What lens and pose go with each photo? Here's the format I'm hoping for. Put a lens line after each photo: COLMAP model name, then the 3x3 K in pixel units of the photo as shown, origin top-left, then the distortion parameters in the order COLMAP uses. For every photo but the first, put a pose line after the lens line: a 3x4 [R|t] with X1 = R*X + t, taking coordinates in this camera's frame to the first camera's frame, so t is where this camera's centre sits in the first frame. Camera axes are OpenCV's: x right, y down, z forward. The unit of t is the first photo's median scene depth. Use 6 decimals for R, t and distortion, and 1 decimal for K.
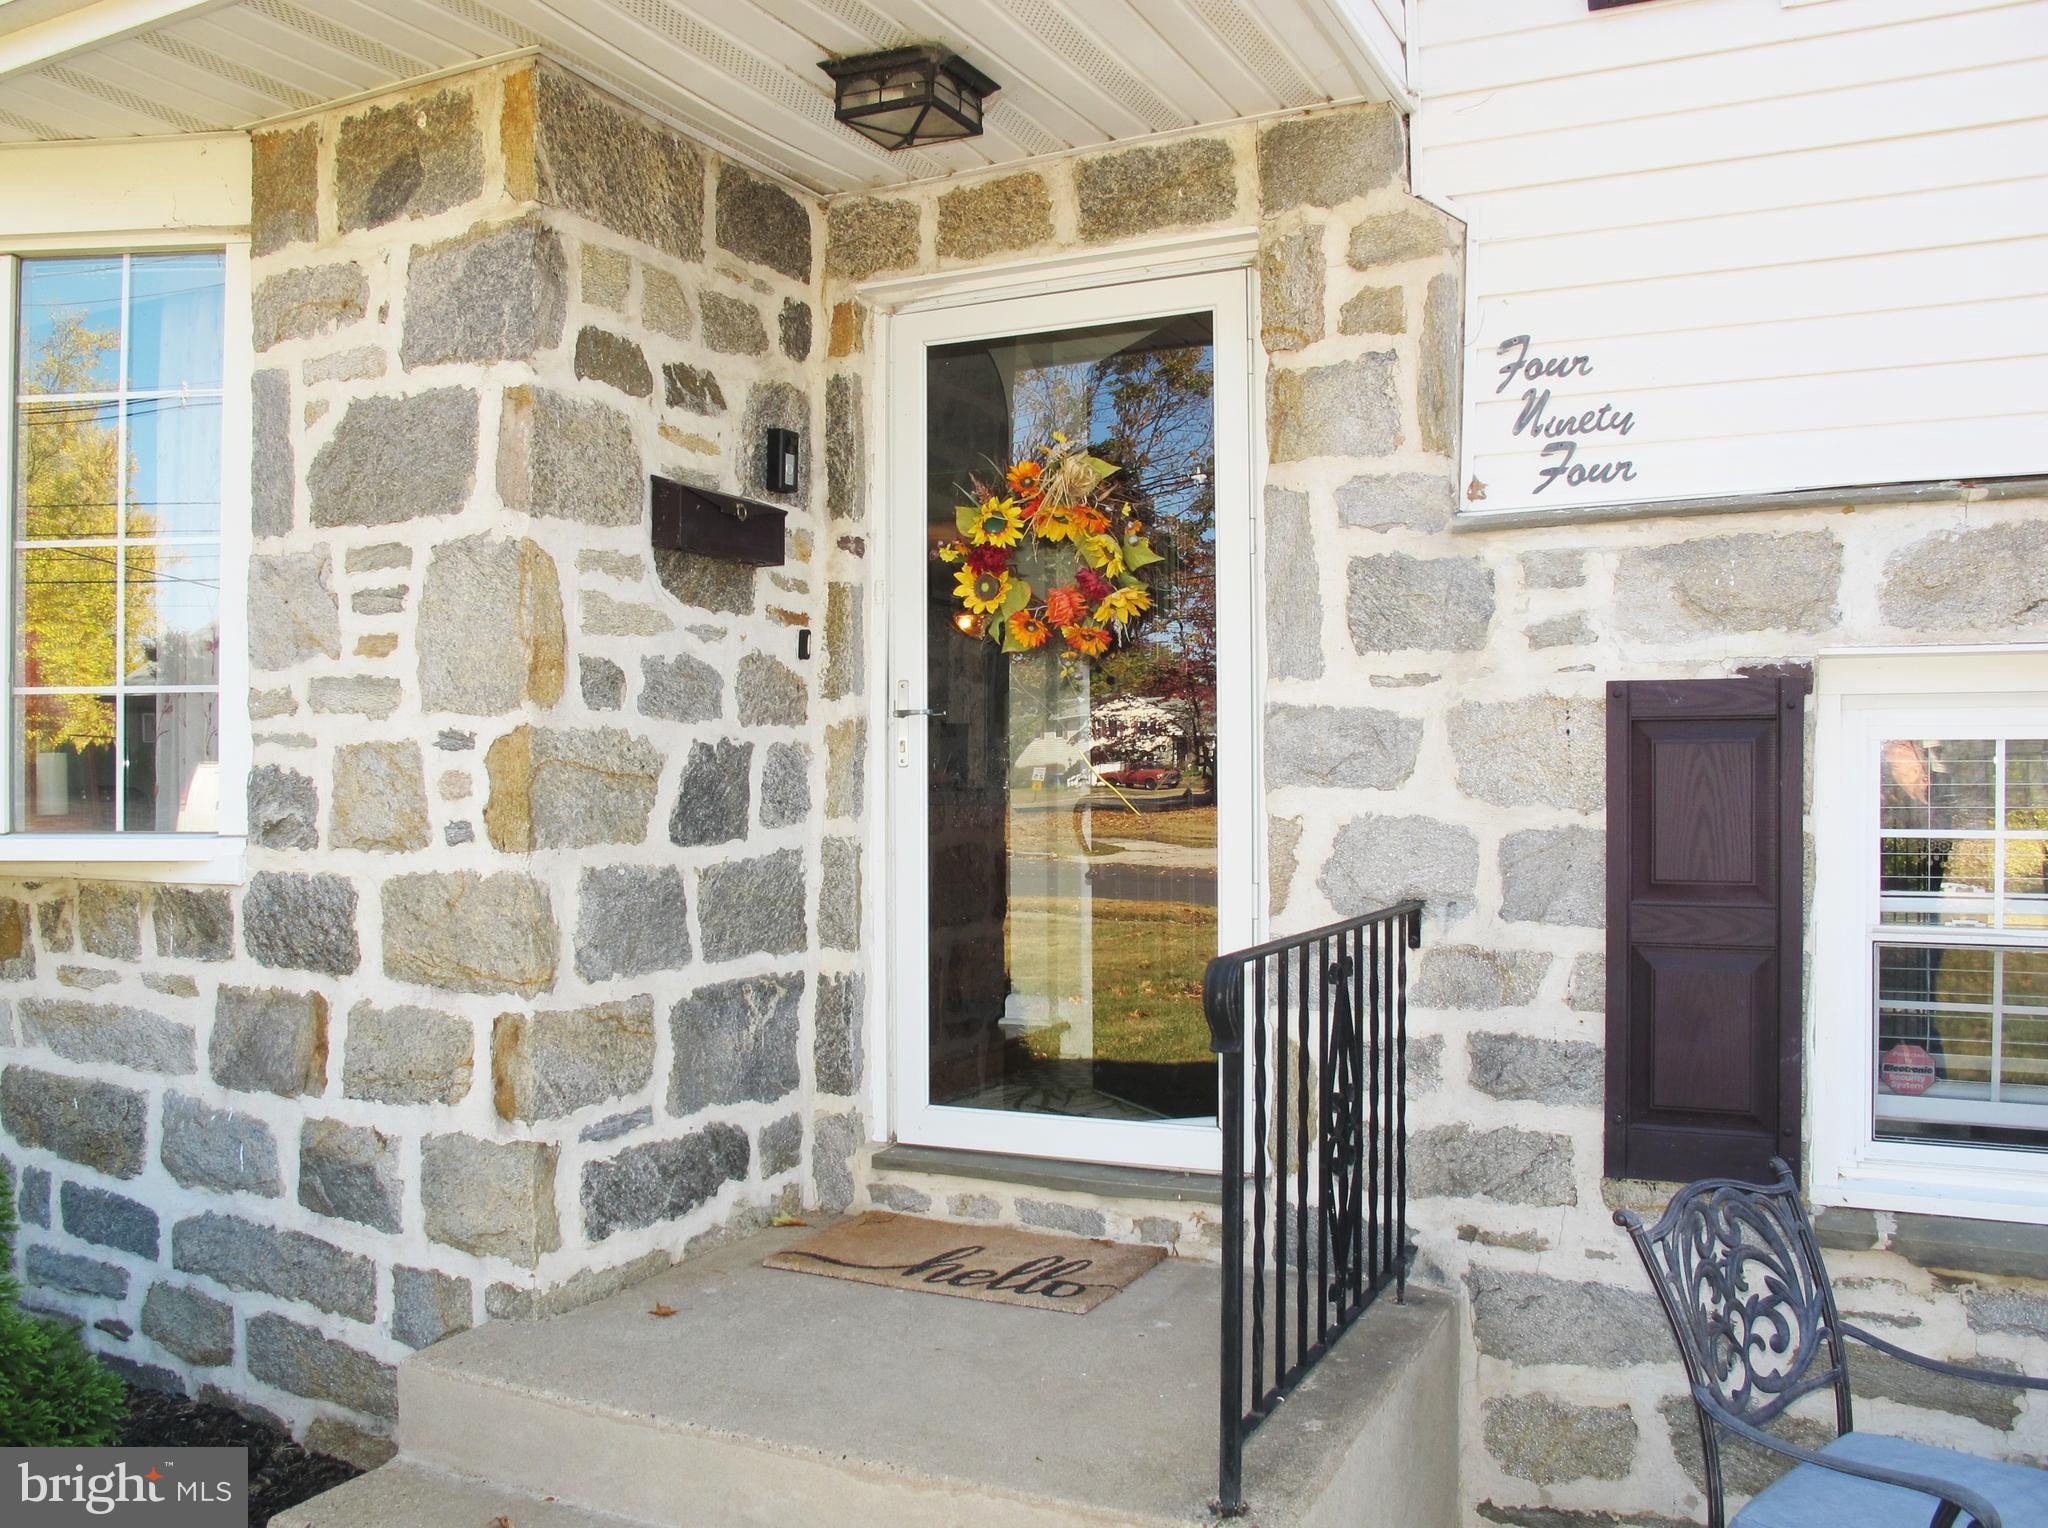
lens RADIAL K [[1731.7, 0, 1024.0], [0, 1731.7, 764.0], [0, 0, 1]] dist [-0.160931, 0.119763]
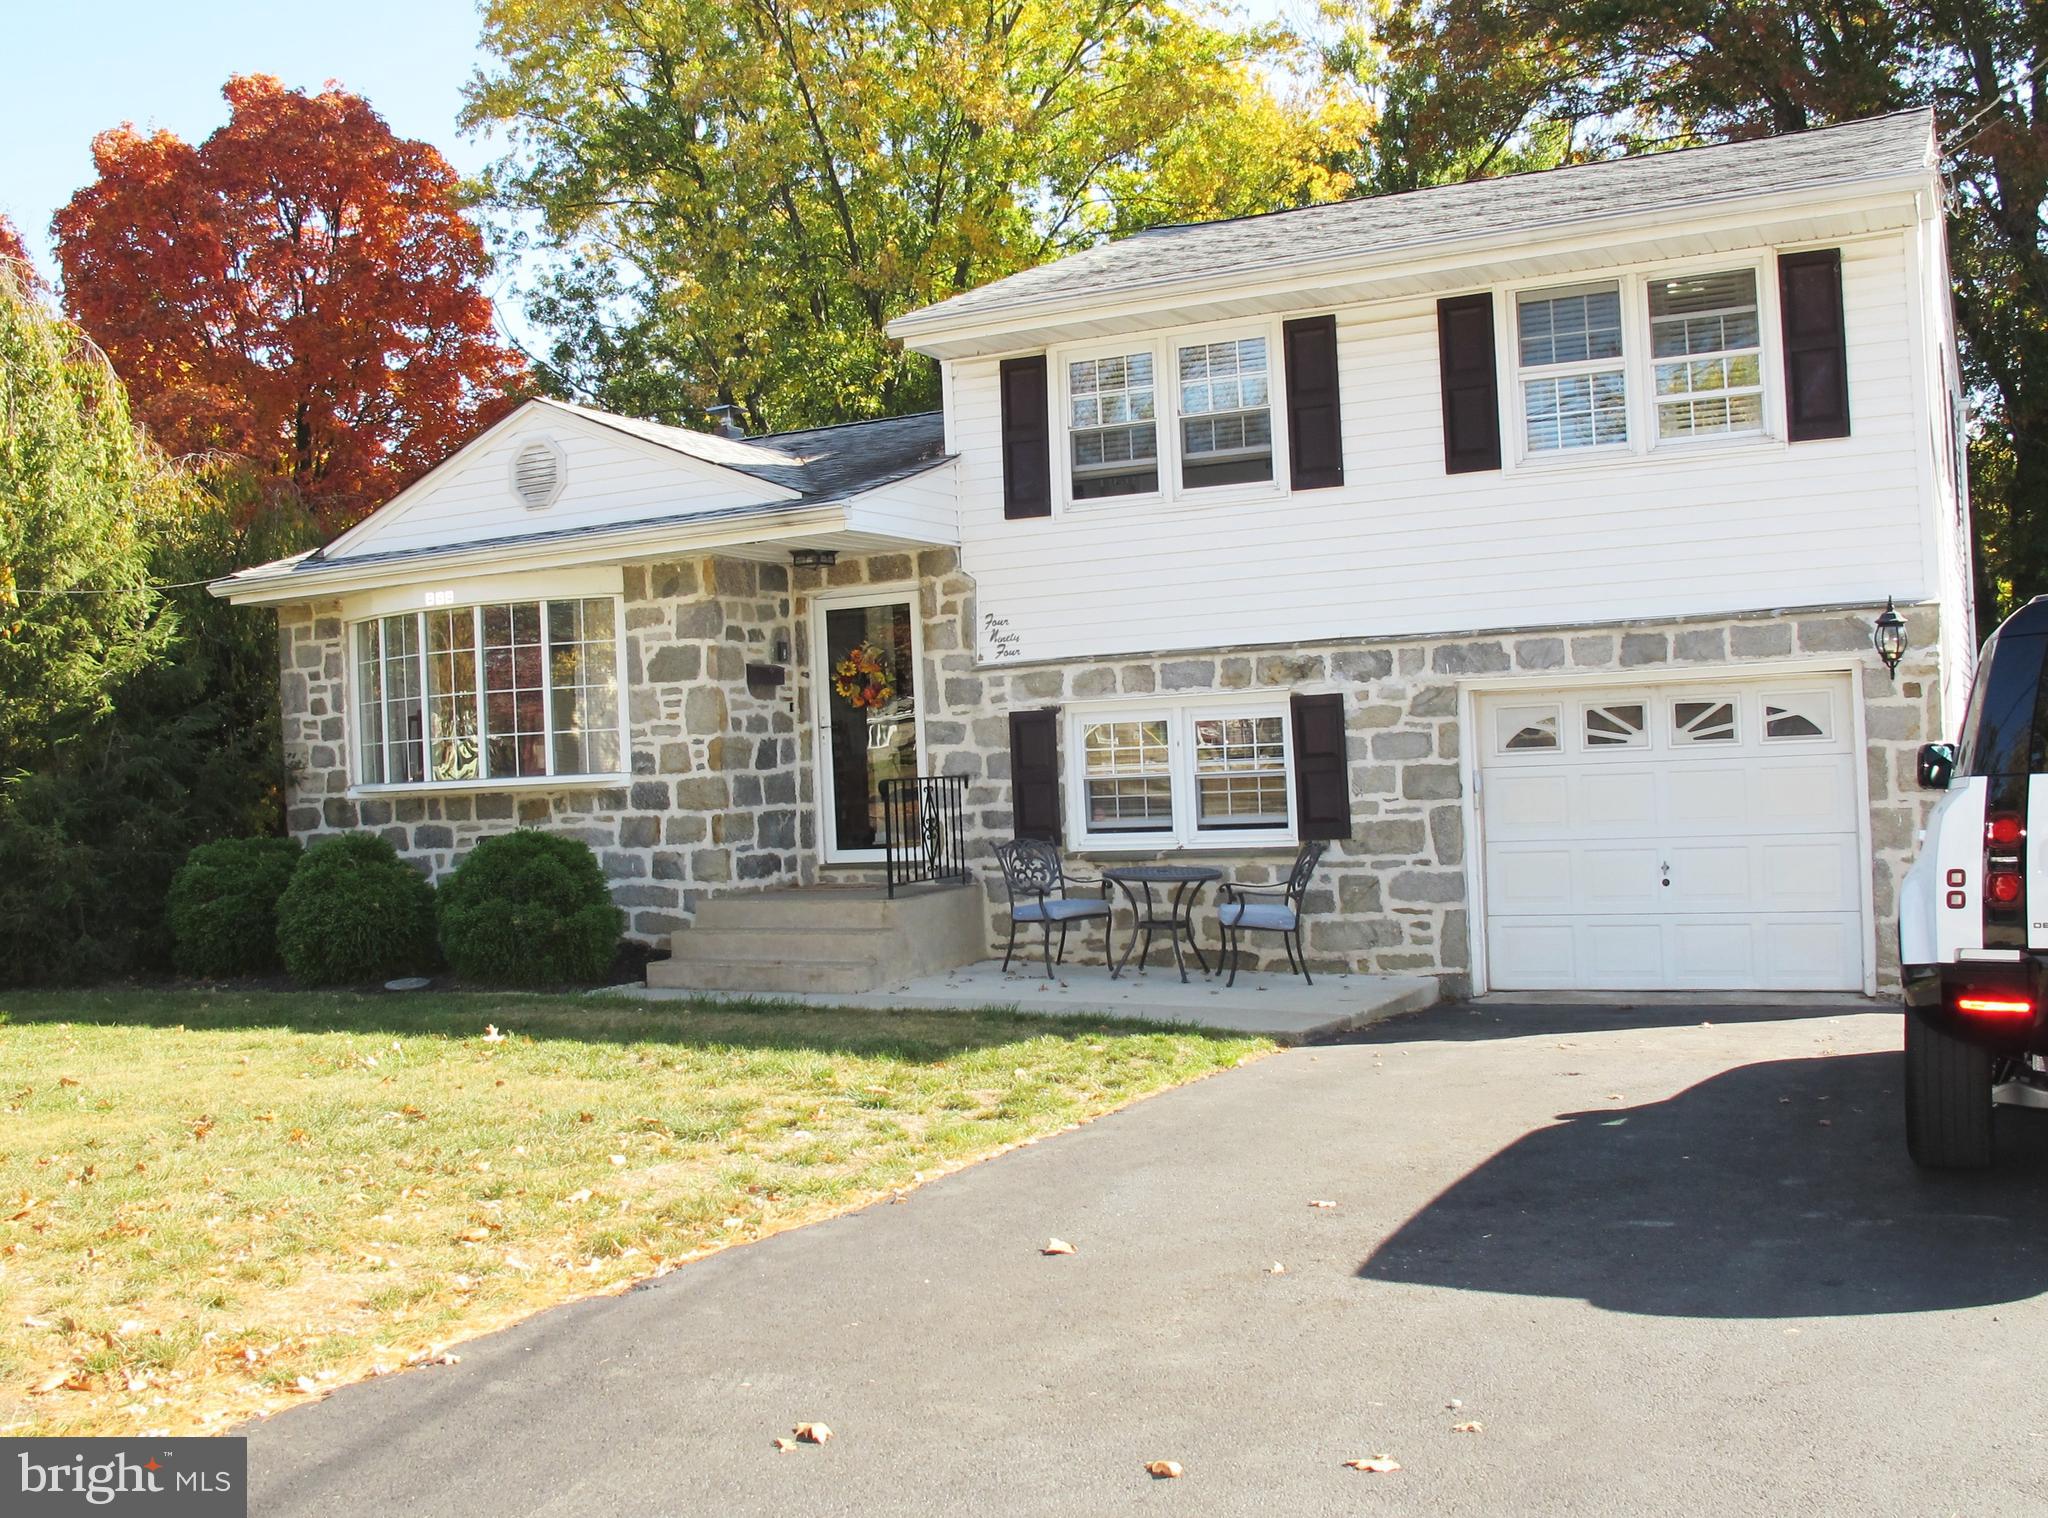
lens RADIAL K [[1794.9, 0, 1027.5], [0, 1794.9, 725.2], [0, 0, 1]] dist [-0.159335, 0.000330]
pose [[0.999021, -0.043465, 0.008262, 0.324640], [0.043546, 0.999002, -0.009968, 0.018819], [-0.007821, 0.010318, 0.999916, -2.685398]]
